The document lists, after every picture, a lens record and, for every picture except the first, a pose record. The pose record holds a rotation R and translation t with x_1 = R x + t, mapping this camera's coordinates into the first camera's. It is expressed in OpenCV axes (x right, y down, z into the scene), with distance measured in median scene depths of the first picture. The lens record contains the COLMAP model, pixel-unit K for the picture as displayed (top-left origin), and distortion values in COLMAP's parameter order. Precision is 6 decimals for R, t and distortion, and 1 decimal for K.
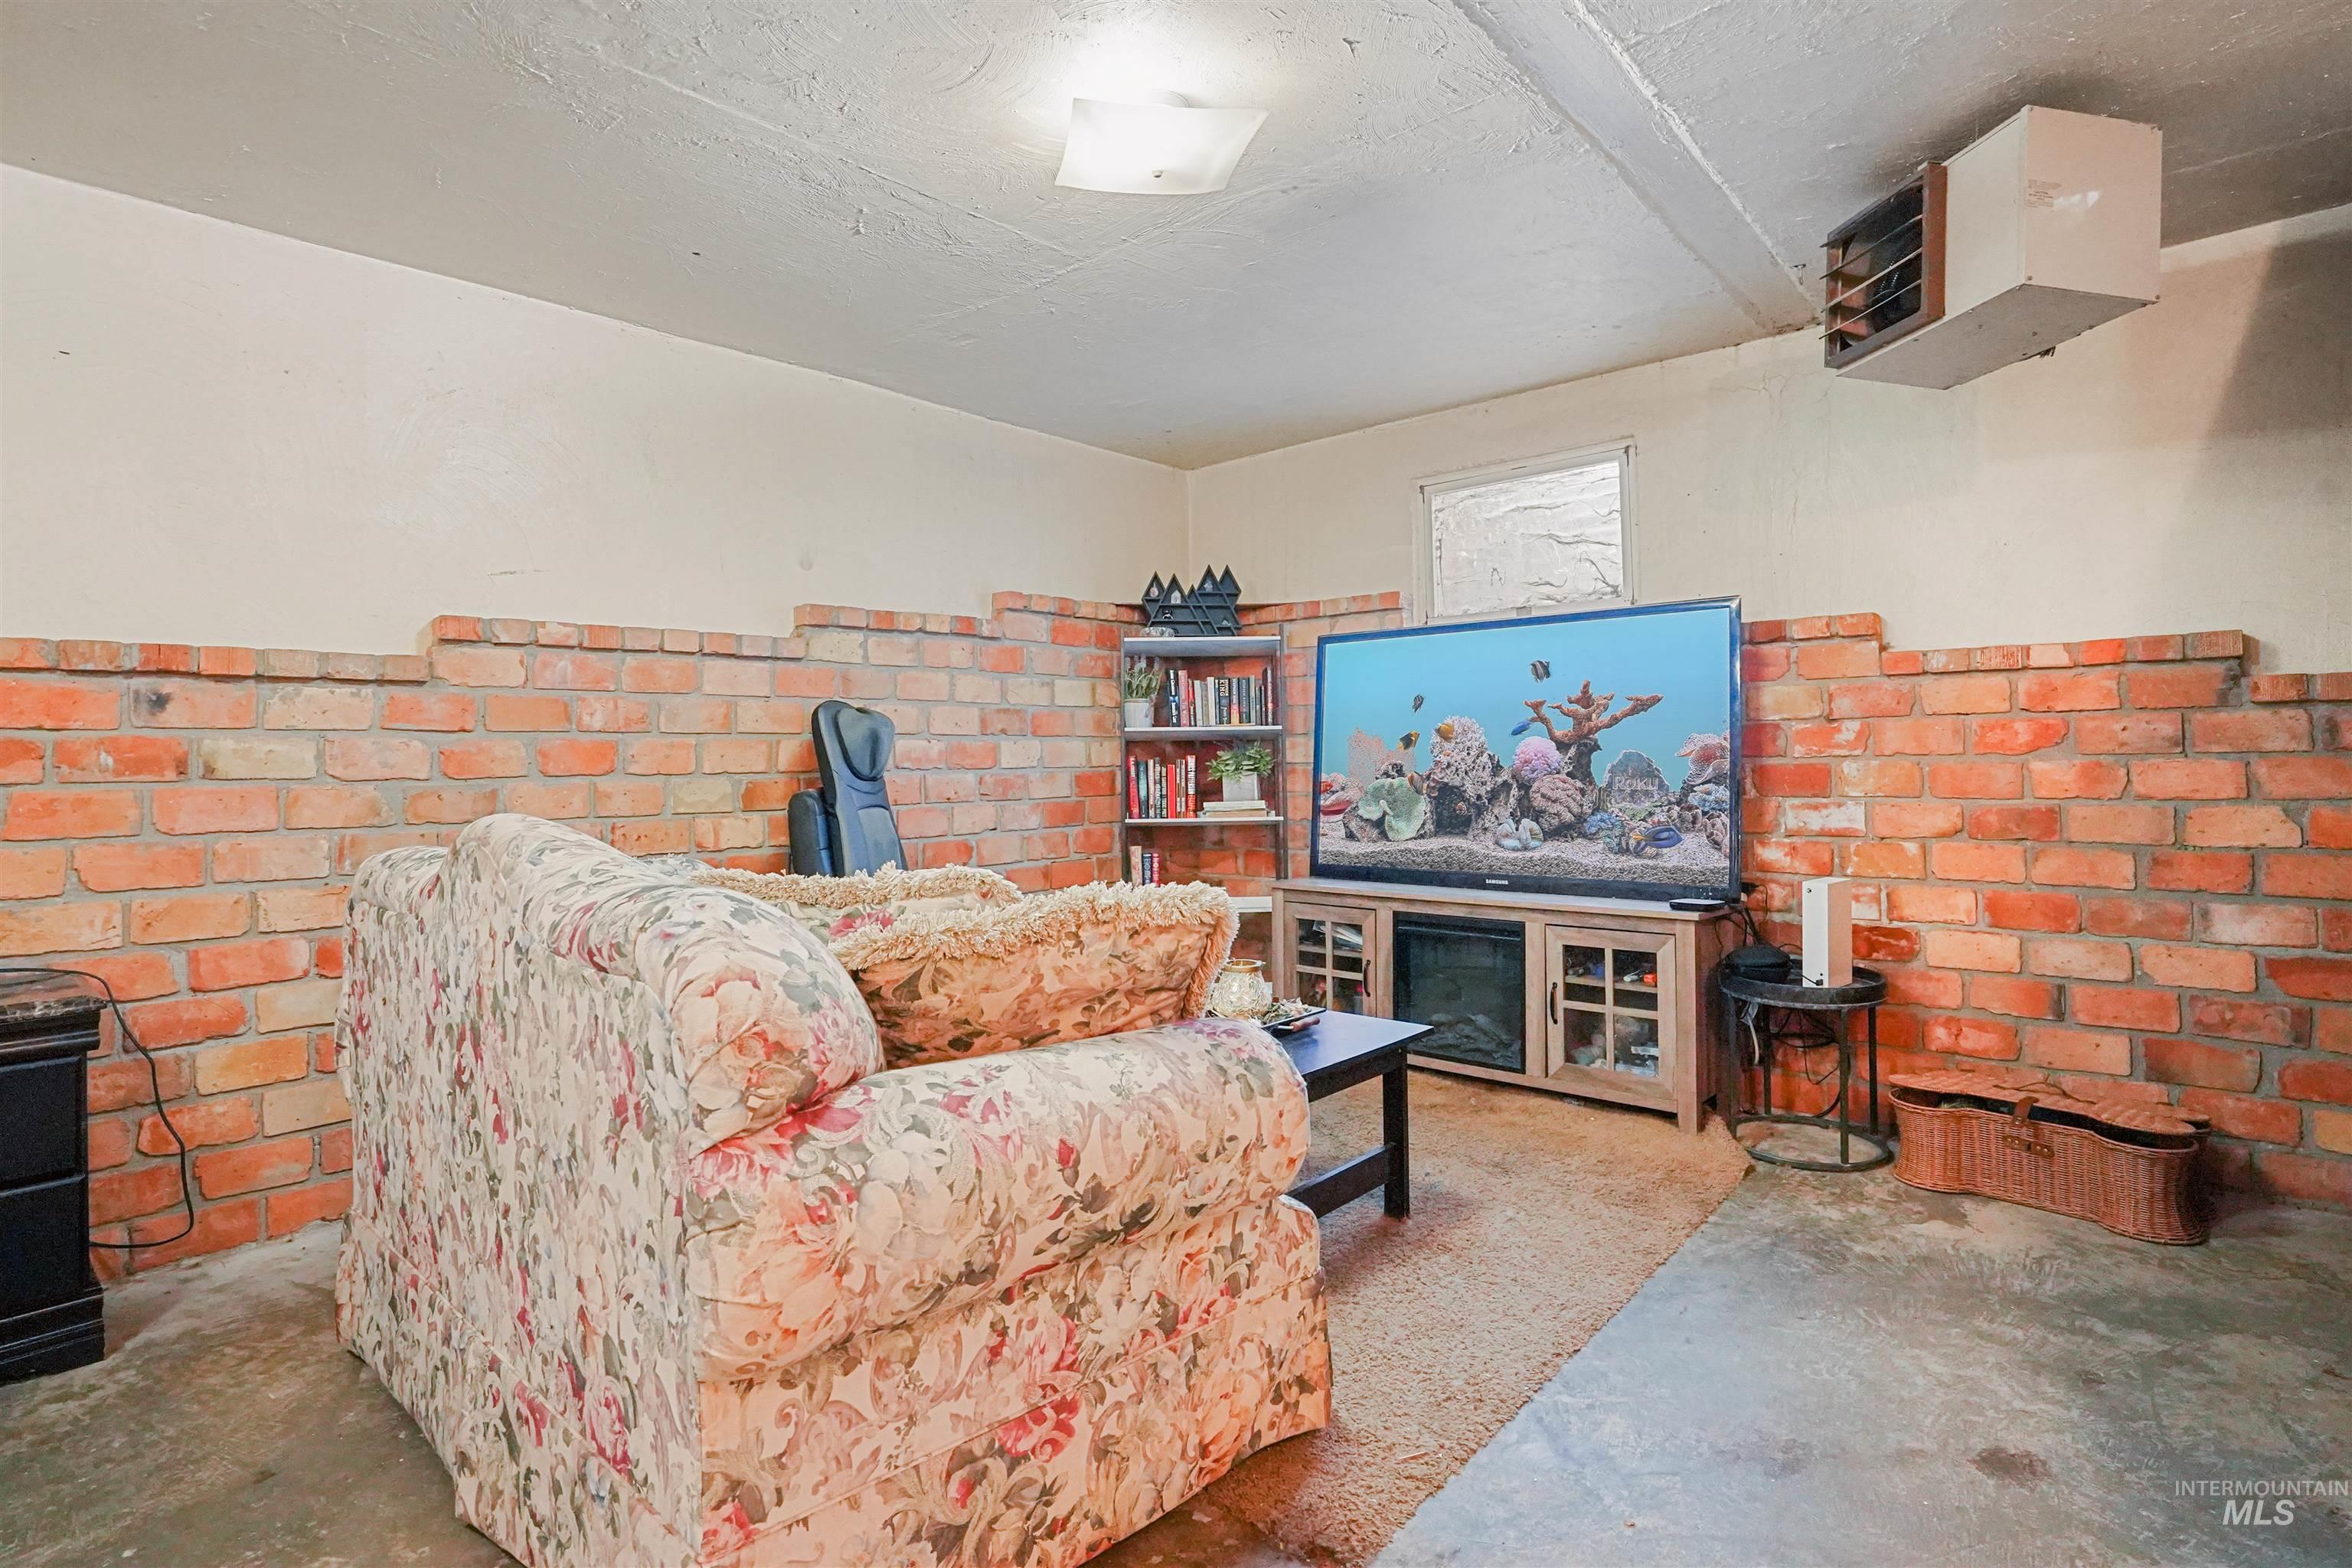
lens RADIAL K [[1136.4, 0, 1179.0], [0, 1136.4, 747.5], [0, 0, 1]] dist [-0.051915, 0.021285]
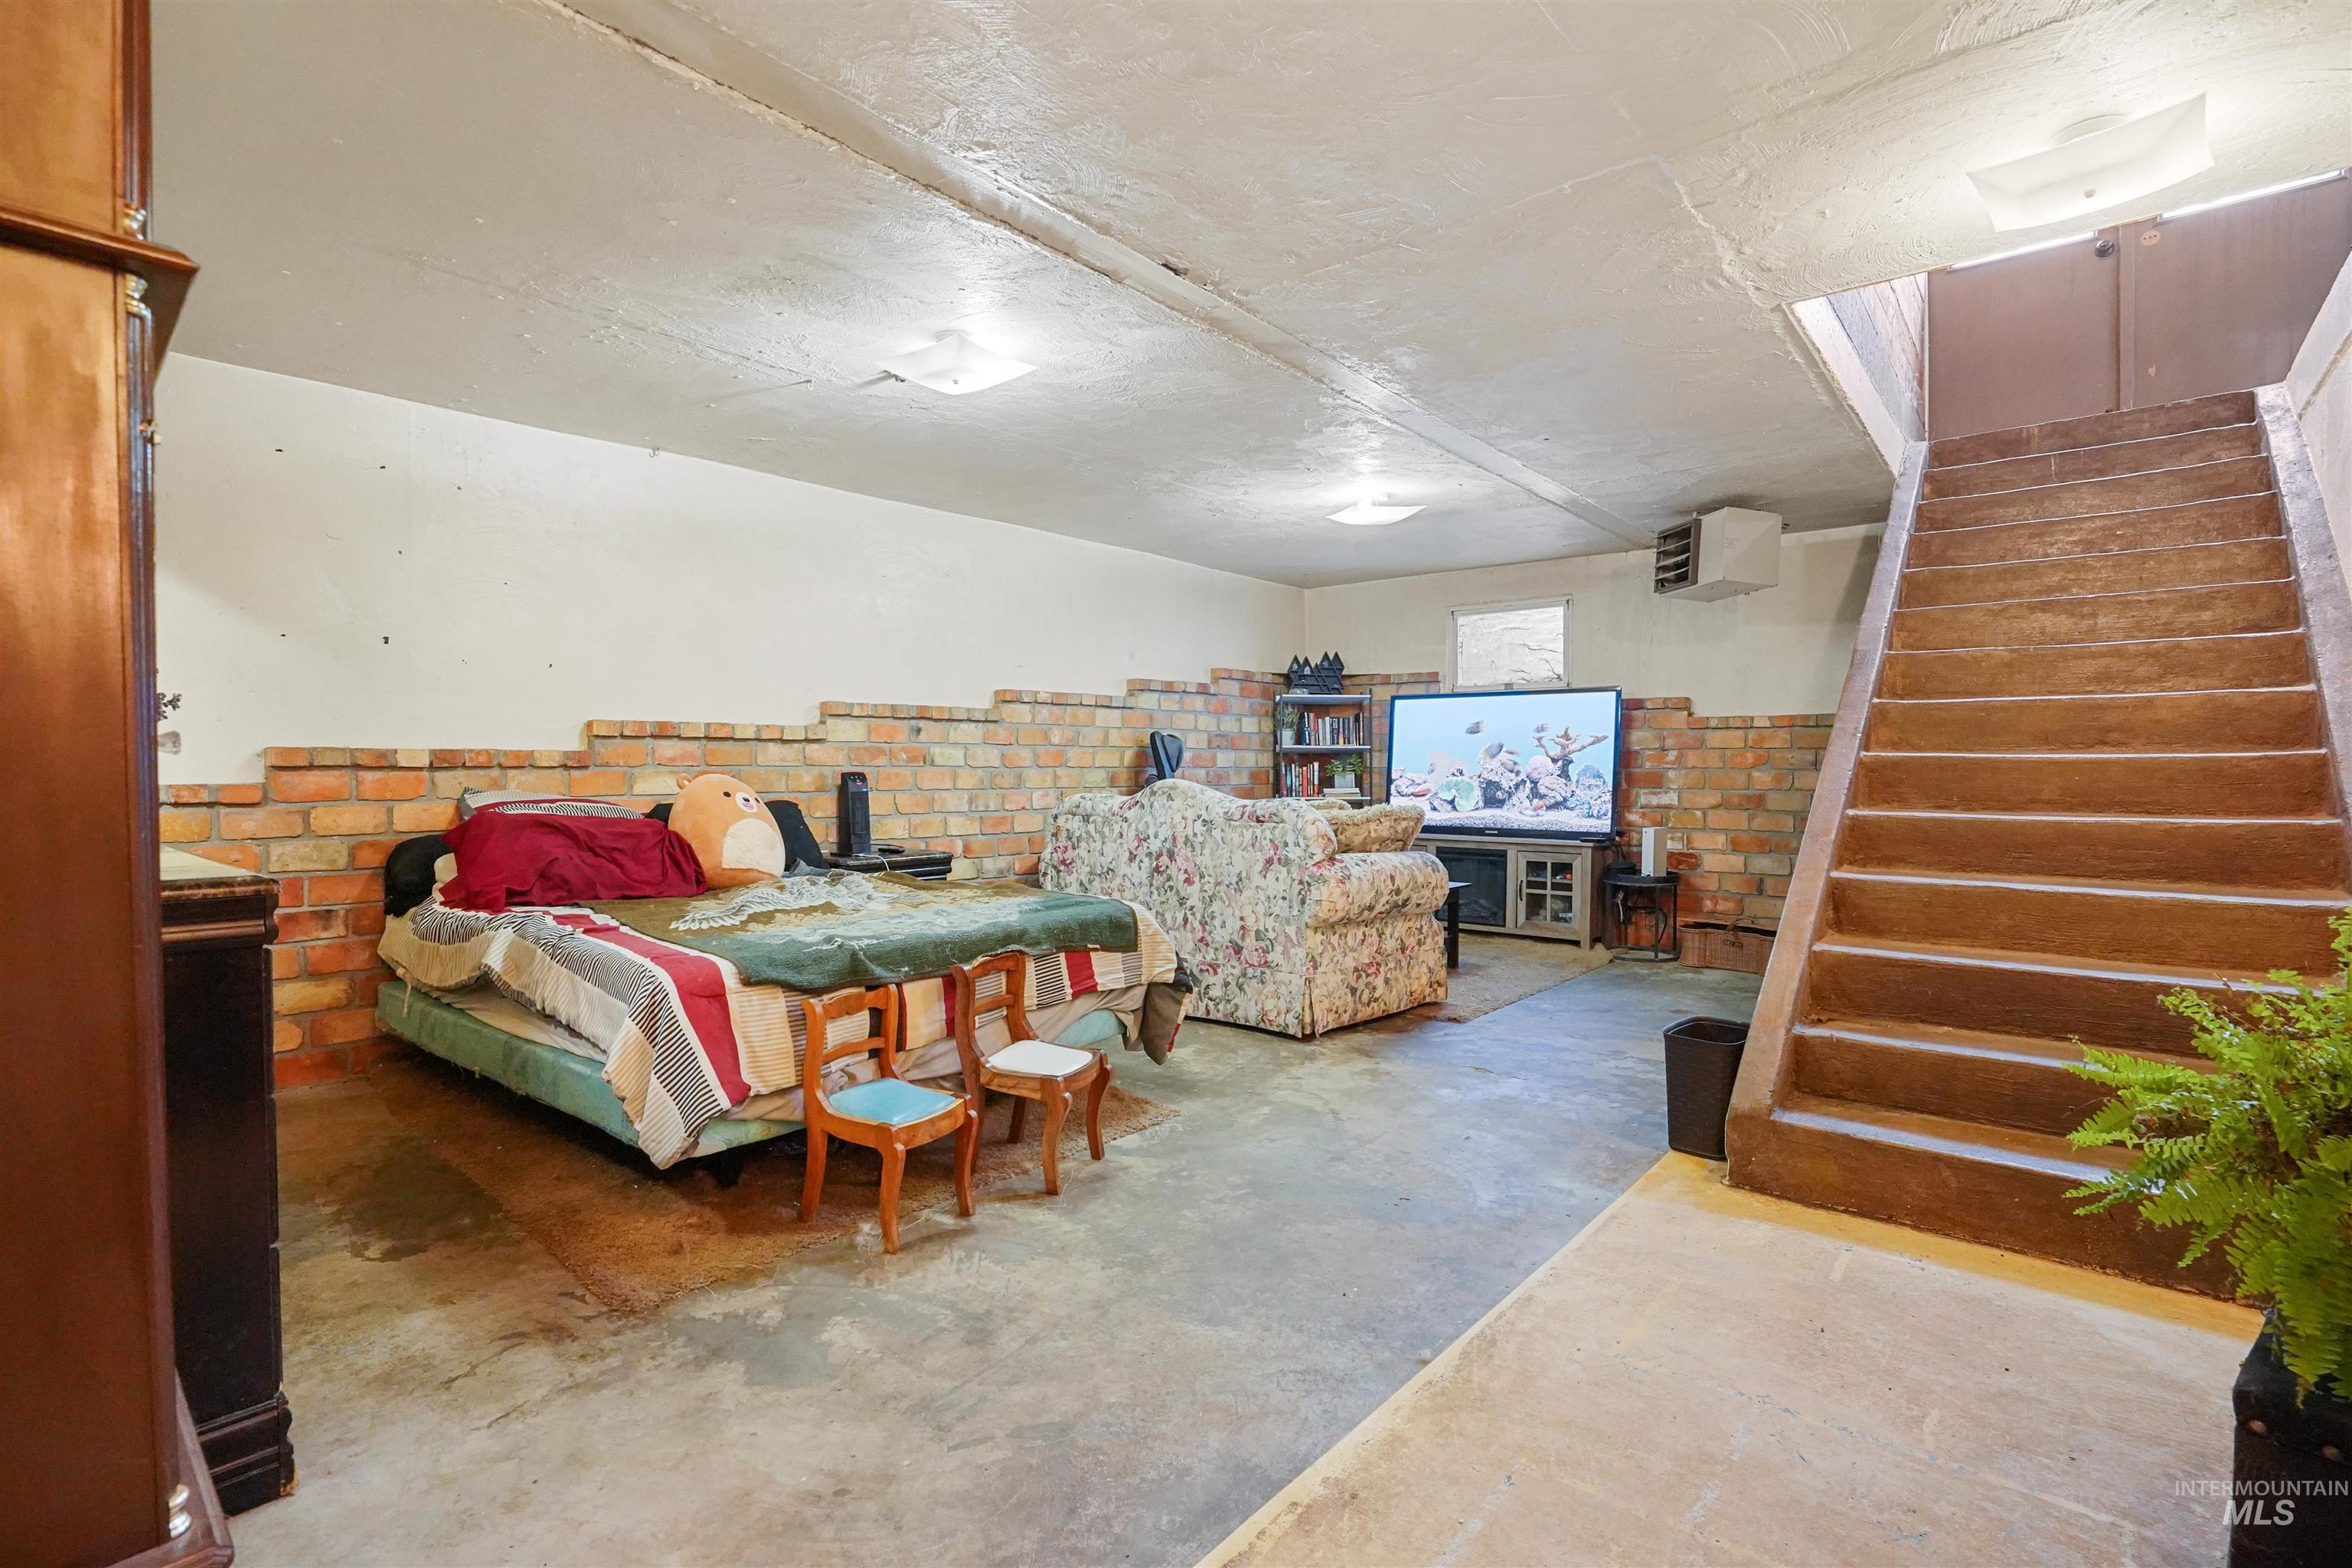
lens RADIAL K [[1057.0, 0, 1178.6], [0, 1057.0, 808.8], [0, 0, 1]] dist [-0.041182, 0.000223]
pose [[0.999678, 0.015470, 0.020134, -0.372552], [-0.016493, 0.998526, 0.051709, -0.002517], [-0.019304, -0.052024, 0.998459, -0.998839]]
